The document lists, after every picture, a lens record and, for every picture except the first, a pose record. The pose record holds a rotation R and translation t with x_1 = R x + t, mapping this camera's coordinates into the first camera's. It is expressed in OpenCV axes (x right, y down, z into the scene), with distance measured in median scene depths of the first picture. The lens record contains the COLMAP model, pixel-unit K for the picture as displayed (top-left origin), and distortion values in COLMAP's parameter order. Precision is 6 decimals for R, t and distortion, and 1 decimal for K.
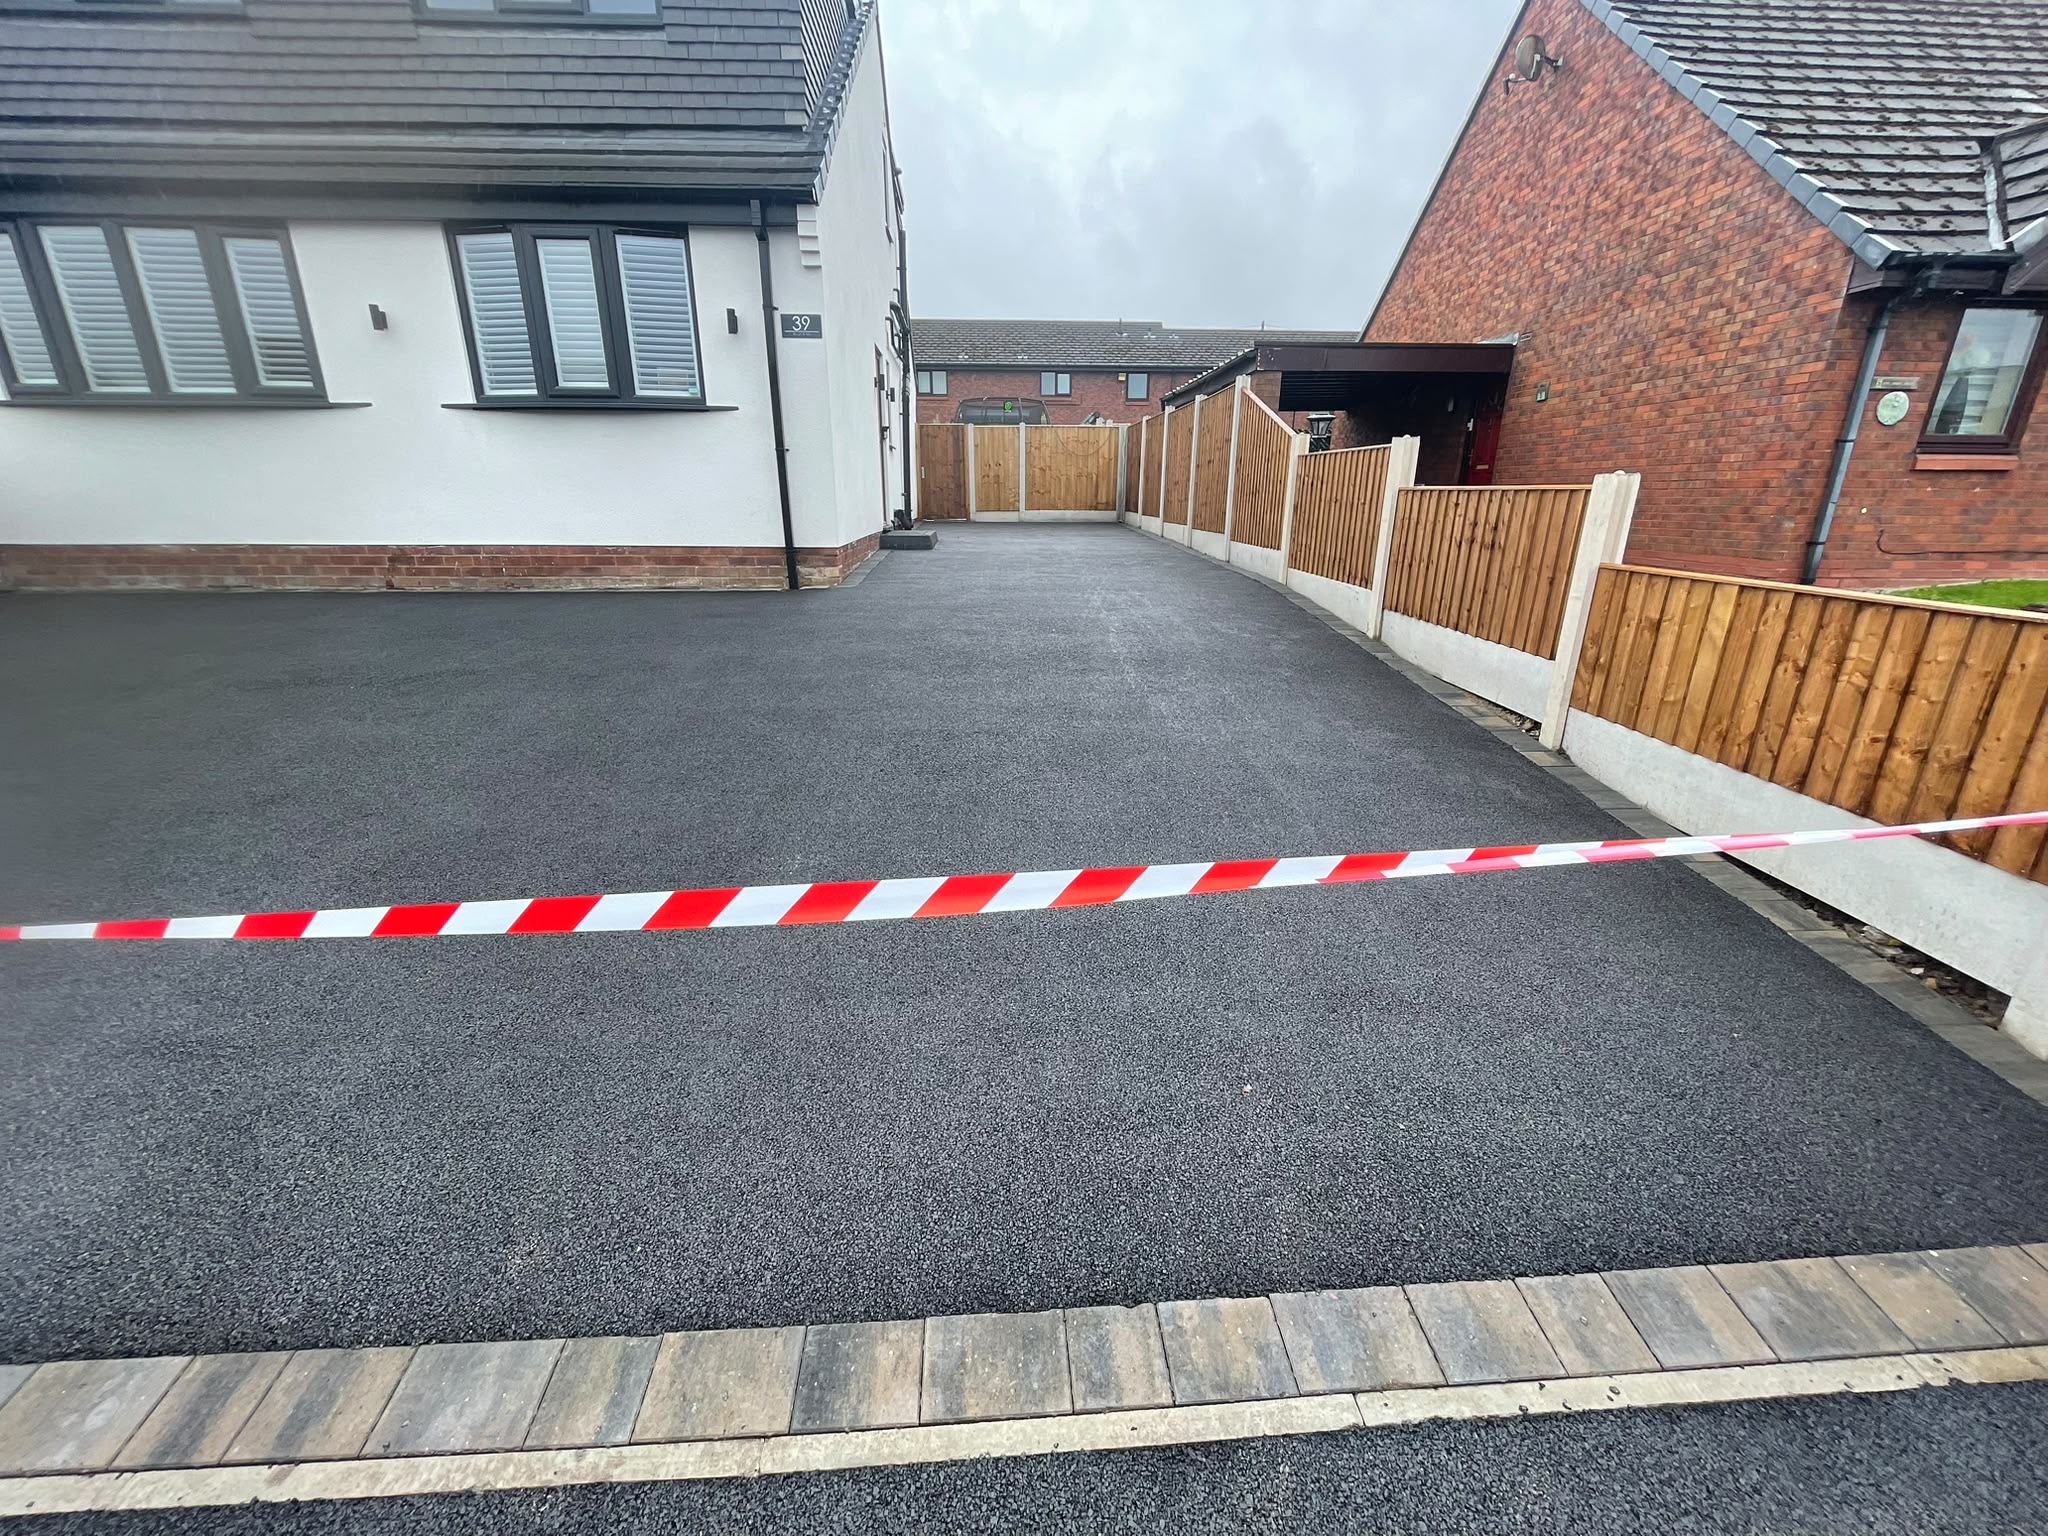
lens RADIAL K [[818.5, 0, 1021.1], [0, 818.5, 762.3], [0, 0, 1]] dist [-0.003806, -0.000110]
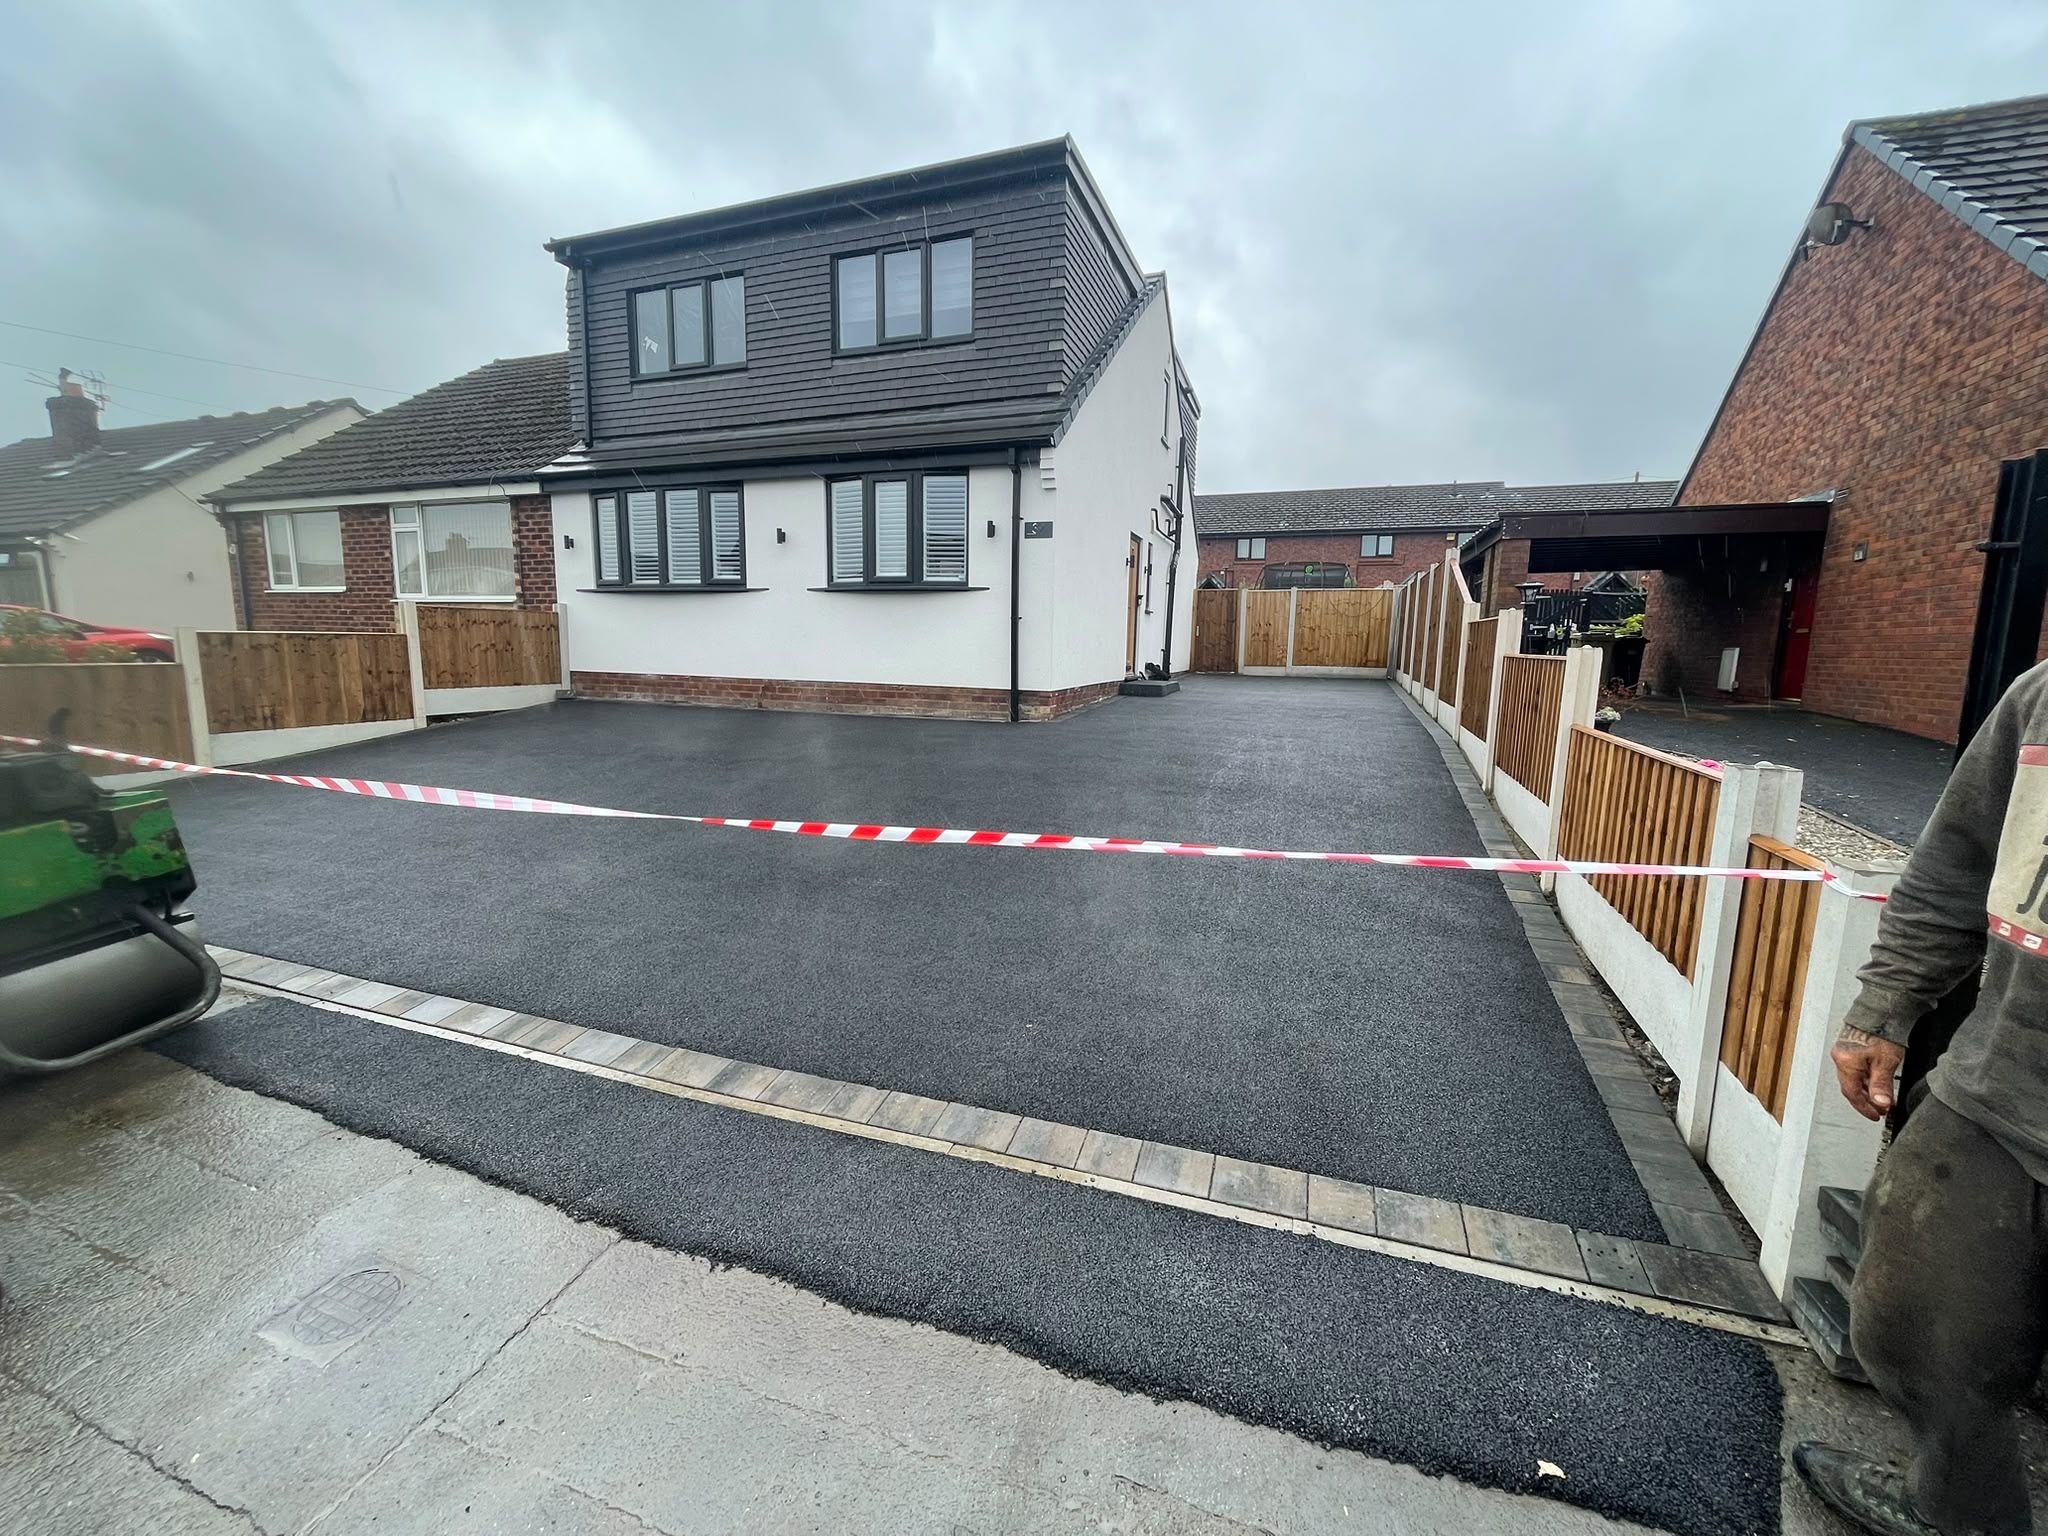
lens RADIAL K [[818.5, 0, 1029.7], [0, 818.5, 765.6], [0, 0, 1]] dist [-0.003806, -0.000110]
pose [[0.923607, 0.068621, -0.377148, 0.230777], [-0.132216, 0.980501, -0.145386, 0.037767], [0.359817, 0.184145, 0.914670, -0.145589]]
